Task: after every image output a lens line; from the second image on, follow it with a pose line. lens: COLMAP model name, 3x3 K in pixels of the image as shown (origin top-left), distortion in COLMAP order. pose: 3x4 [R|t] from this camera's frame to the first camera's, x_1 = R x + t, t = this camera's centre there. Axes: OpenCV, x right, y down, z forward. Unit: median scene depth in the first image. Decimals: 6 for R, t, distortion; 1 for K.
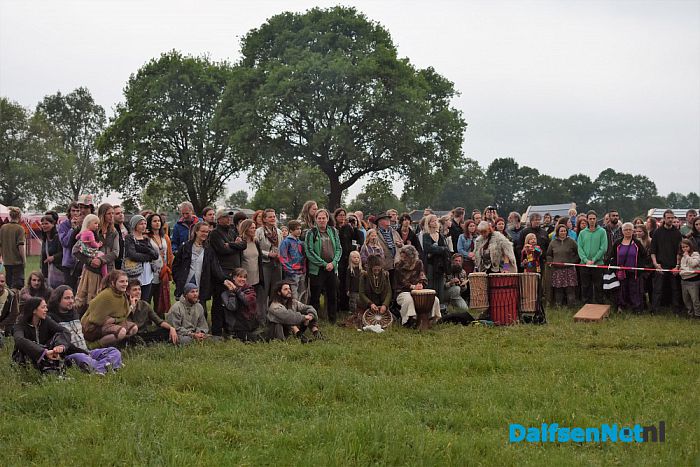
lens RADIAL K [[727.7, 0, 352.6], [0, 727.7, 215.7], [0, 0, 1]] dist [-0.099915, 0.017525]
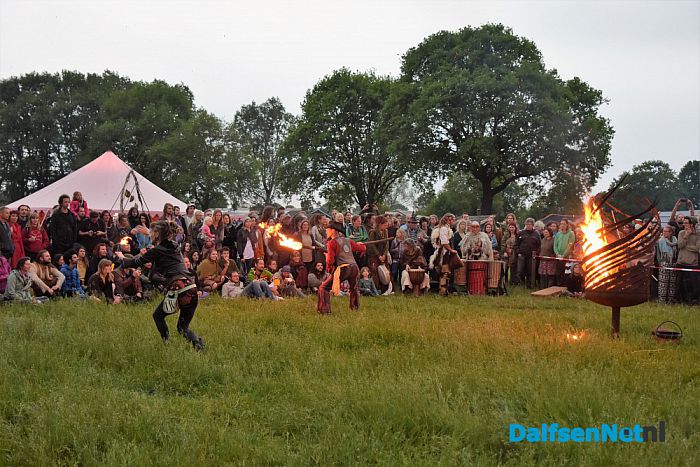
lens RADIAL K [[757.8, 0, 350.0], [0, 757.8, 233.5], [0, 0, 1]] dist [-0.107562, 0.057719]
pose [[0.960642, 0.021935, -0.276923, 0.089356], [-0.015543, 0.999560, 0.025257, -0.002359], [0.277356, -0.019958, 0.960560, -0.125843]]
